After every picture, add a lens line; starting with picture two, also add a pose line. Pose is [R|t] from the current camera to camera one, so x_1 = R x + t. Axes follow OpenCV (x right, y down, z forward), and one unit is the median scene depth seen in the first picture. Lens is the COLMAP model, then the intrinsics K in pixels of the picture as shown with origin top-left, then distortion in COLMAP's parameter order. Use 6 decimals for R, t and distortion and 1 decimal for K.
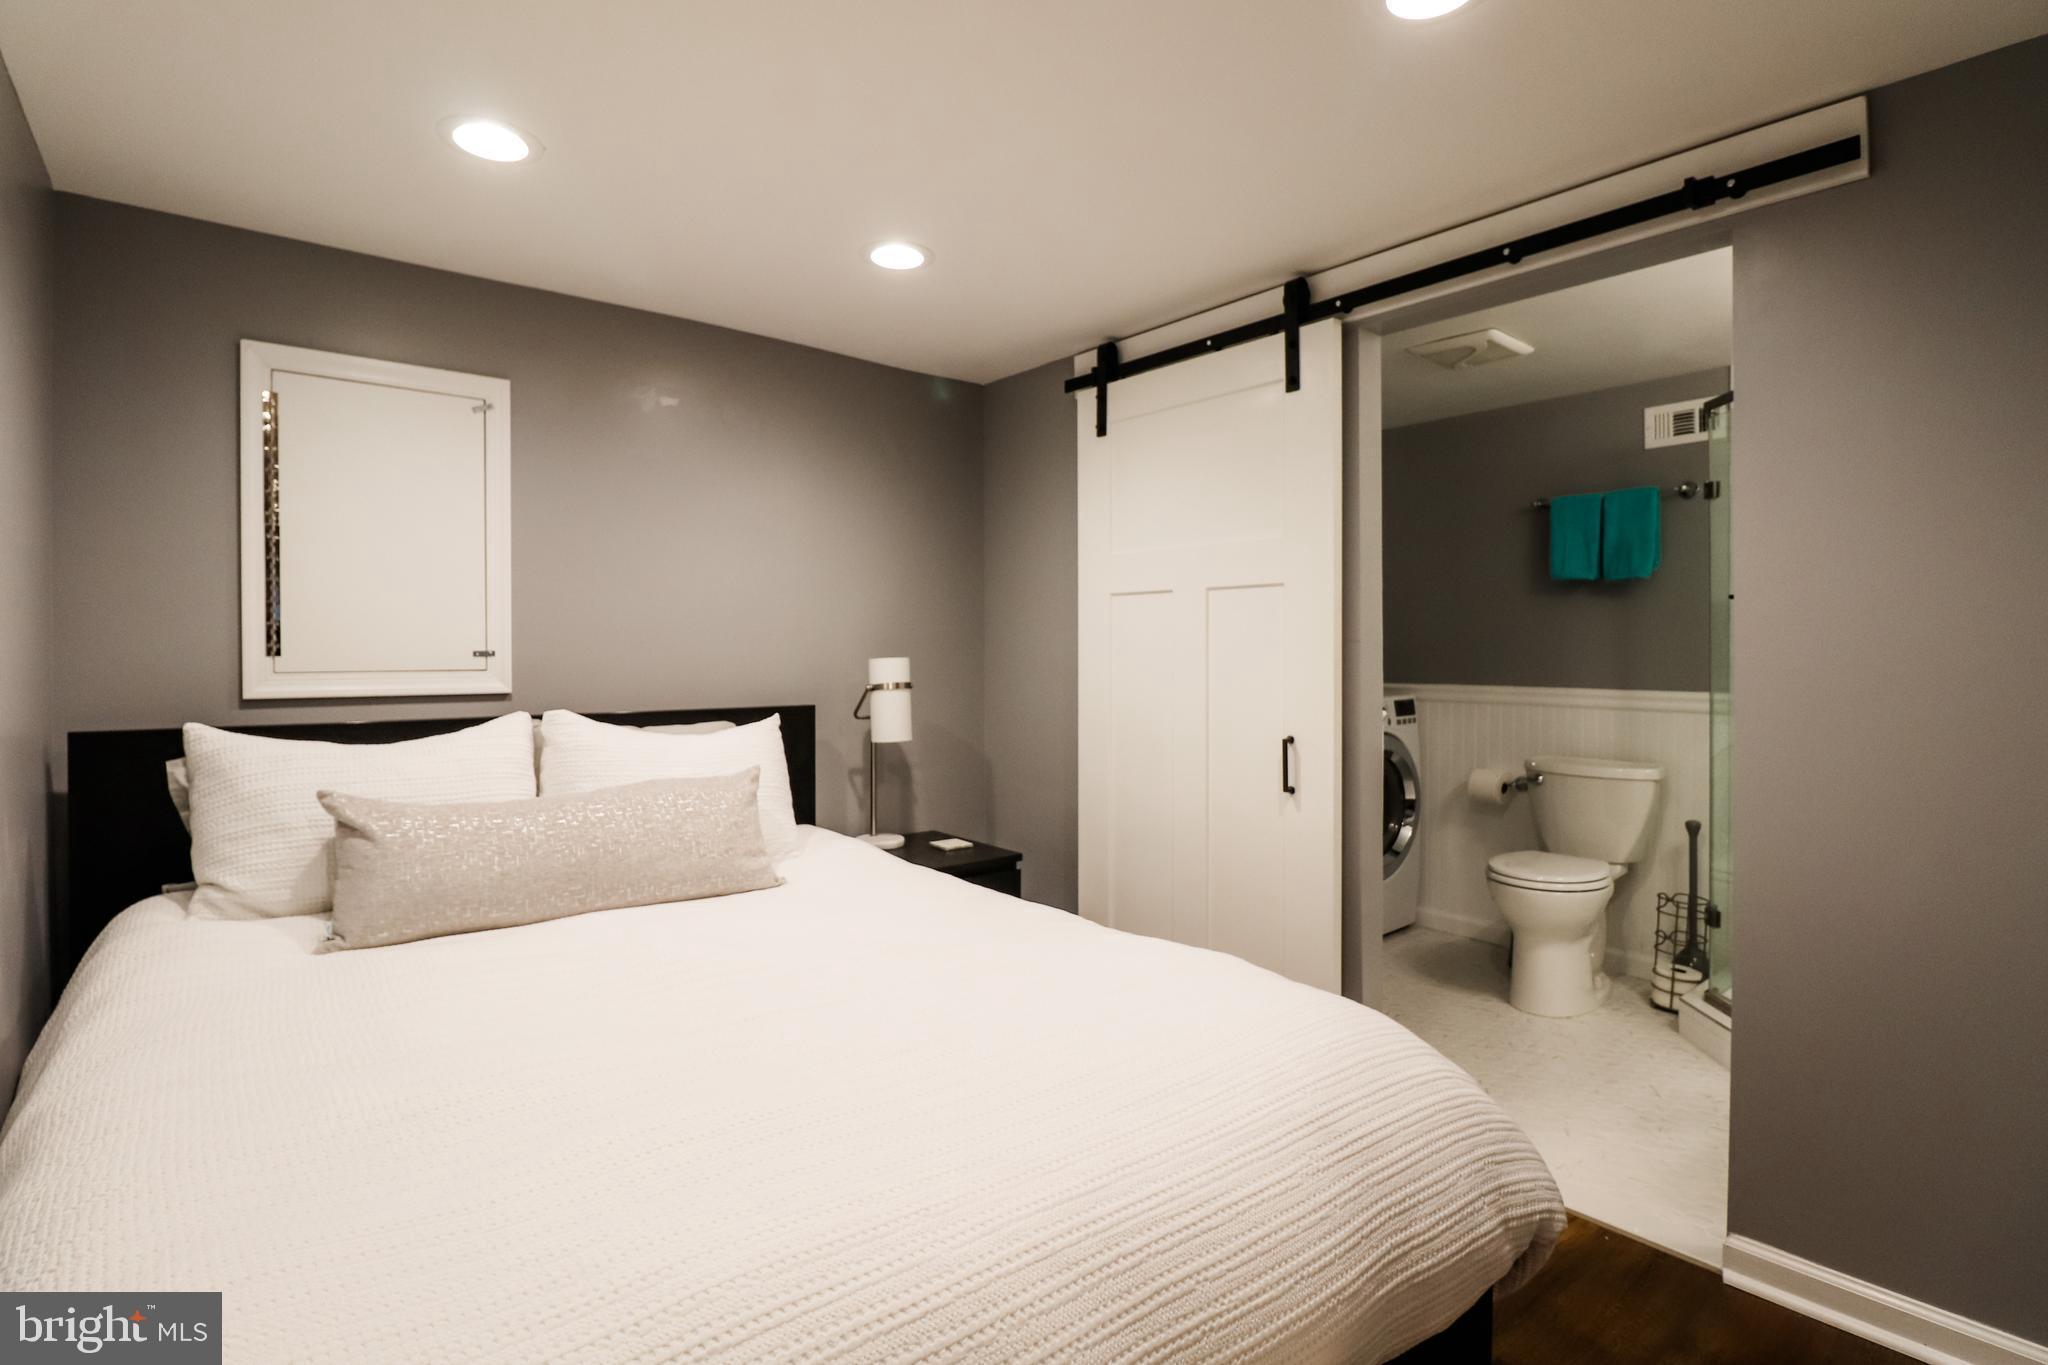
lens RADIAL K [[973.0, 0, 1021.0], [0, 973.0, 653.2], [0, 0, 1]] dist [-0.020582, -0.000941]
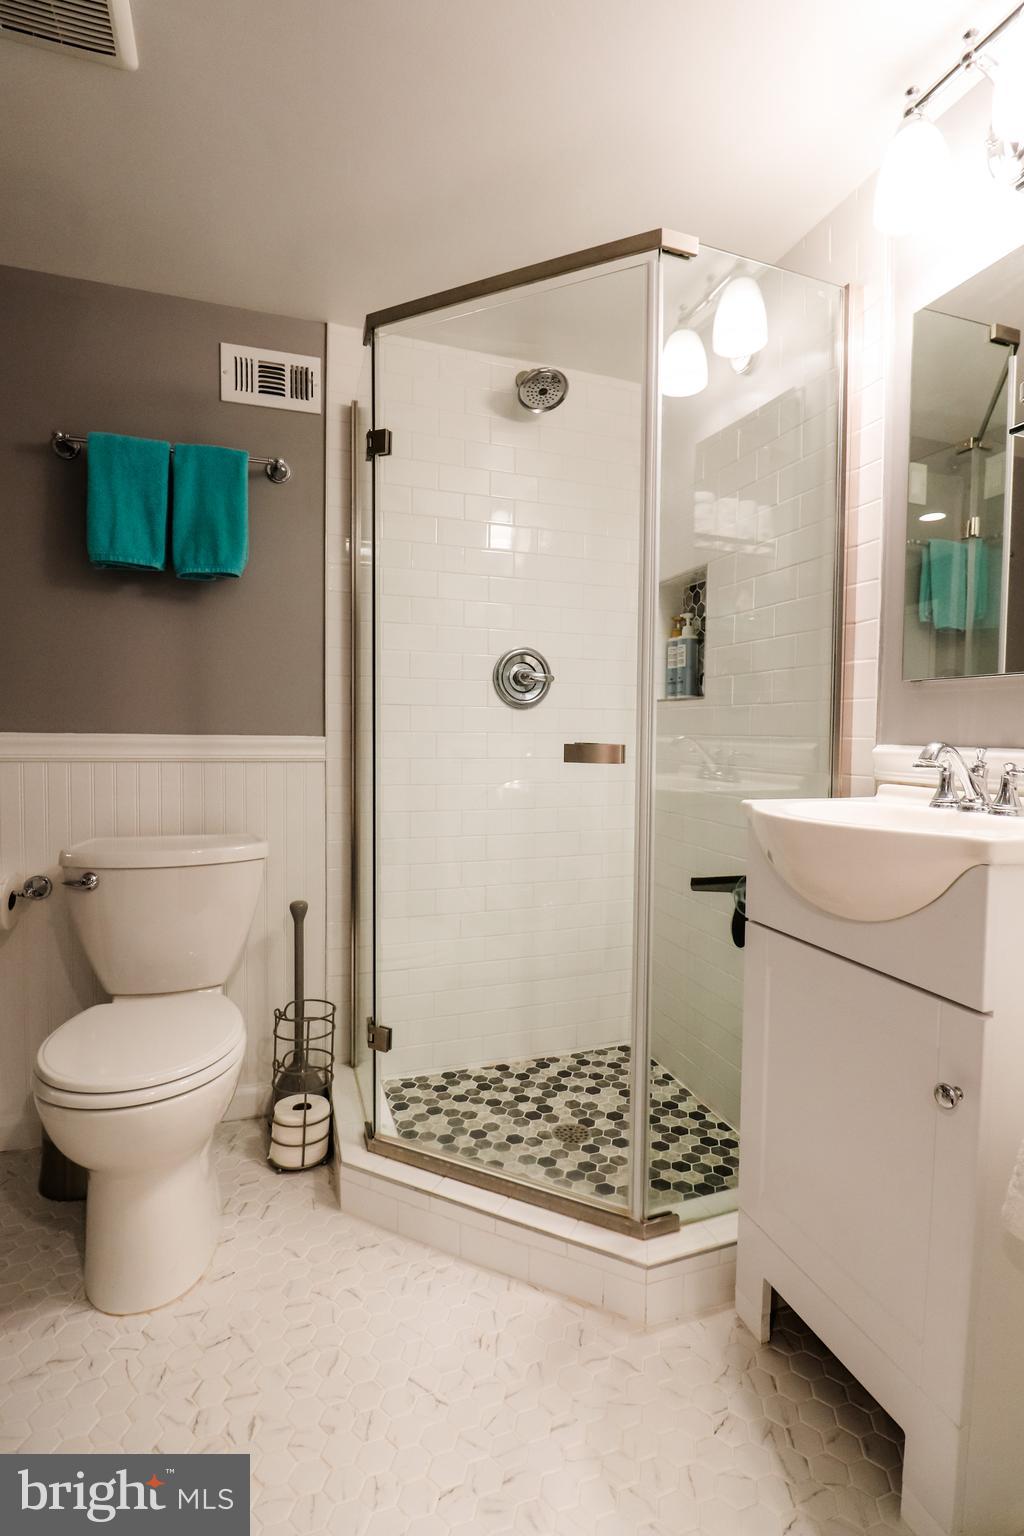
lens RADIAL K [[729.7, 0, 535.7], [0, 729.7, 764.0], [0, 0, 1]] dist [-0.020582, -0.000941]
pose [[0.338314, -0.041703, 0.940109, 0.207754], [-0.010347, 0.998792, 0.048029, 0.031780], [-0.940977, -0.025976, 0.337474, 0.590480]]
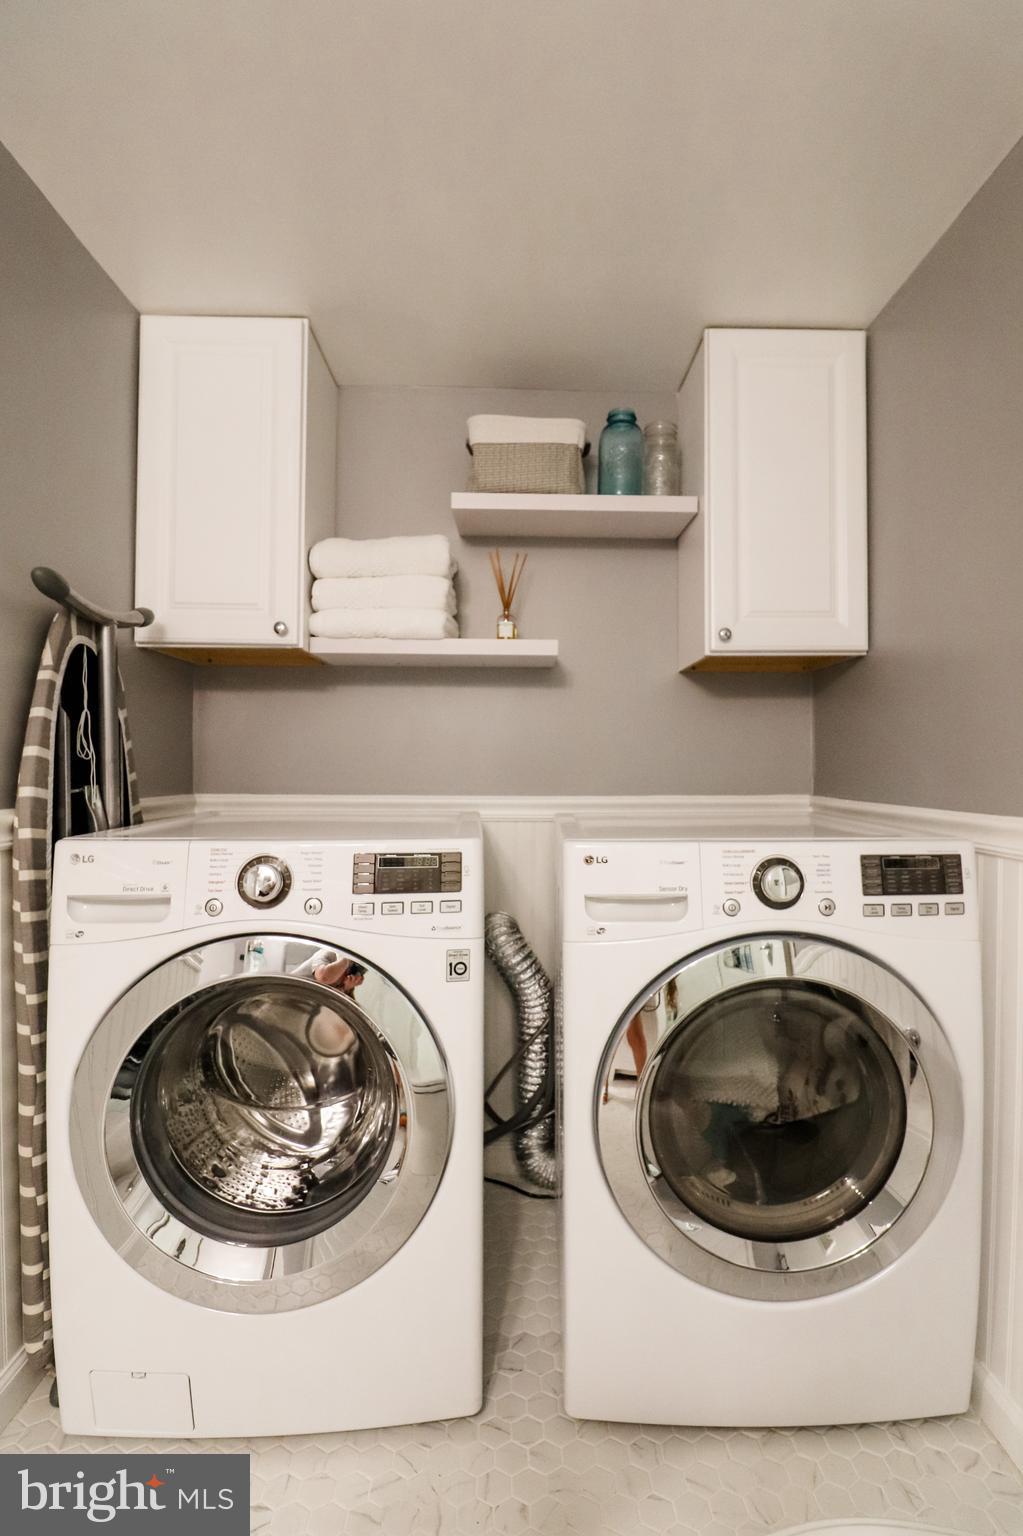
lens RADIAL K [[718.2, 0, 515.0], [0, 718.2, 763.5], [0, 0, 1]] dist [-0.017176, -0.000735]
pose [[0.790560, 0.002082, -0.612381, 0.518705], [-0.007799, 0.999947, -0.006669, 0.016763], [0.612335, 0.010049, 0.790535, 0.781344]]
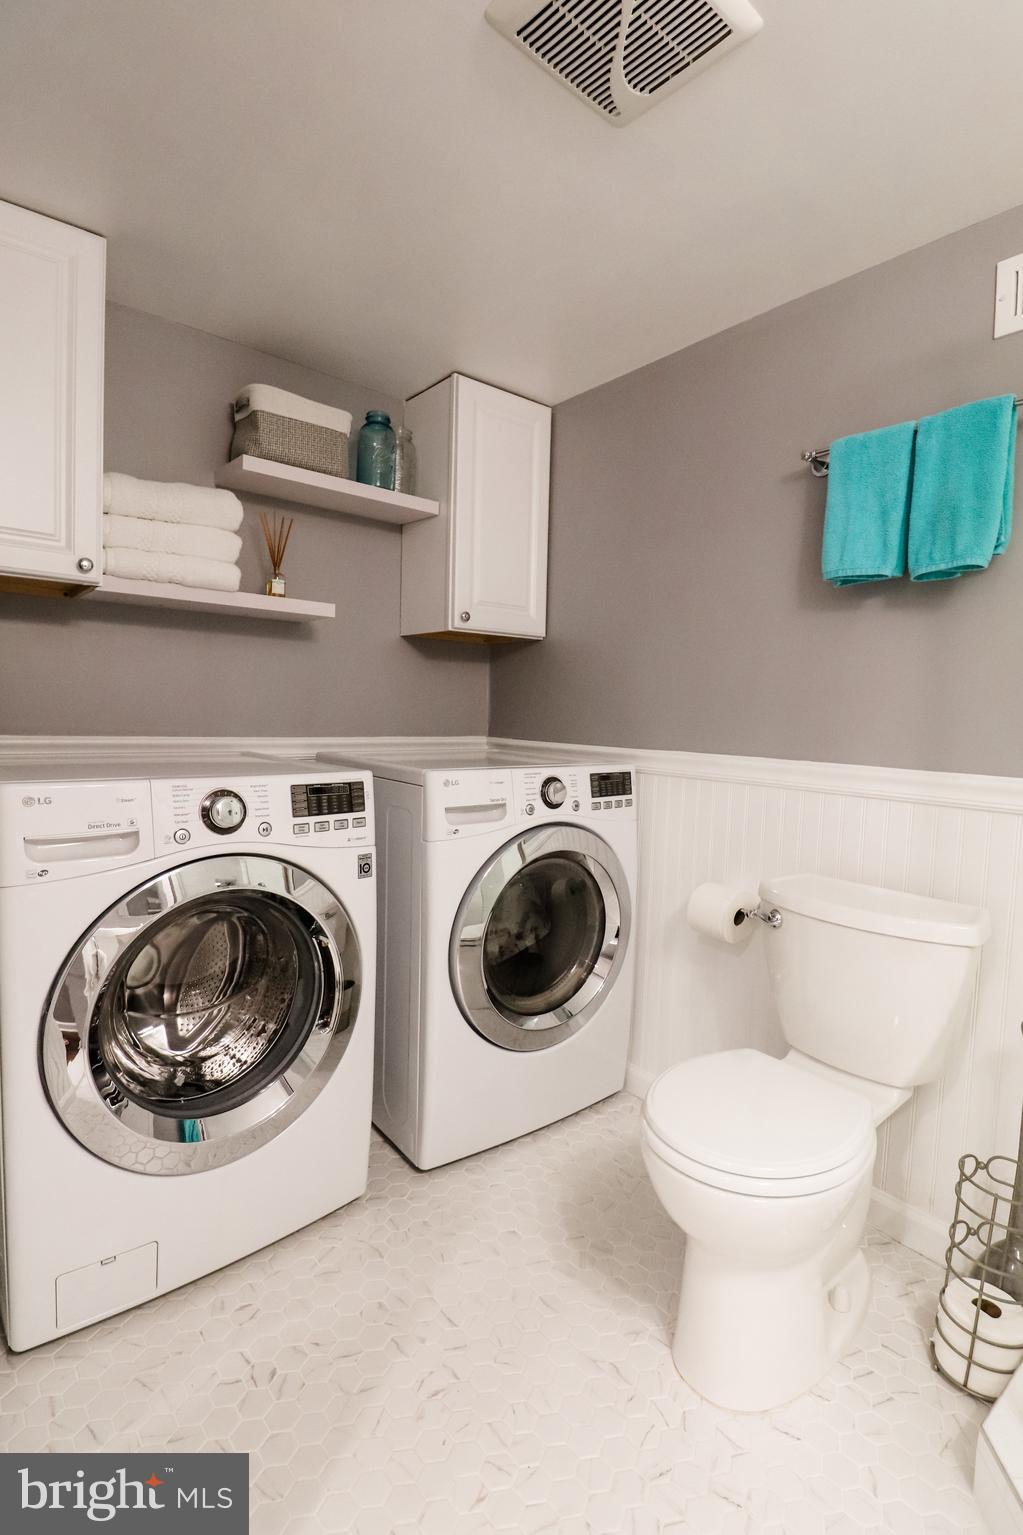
lens RADIAL K [[752.1, 0, 518.4], [0, 752.1, 765.0], [0, 0, 1]] dist [-0.017494, -0.001146]
pose [[0.999371, 0.030505, 0.018063, 0.374756], [-0.031613, 0.997409, 0.064623, 0.013509], [-0.016045, -0.065153, 0.997746, 0.564644]]
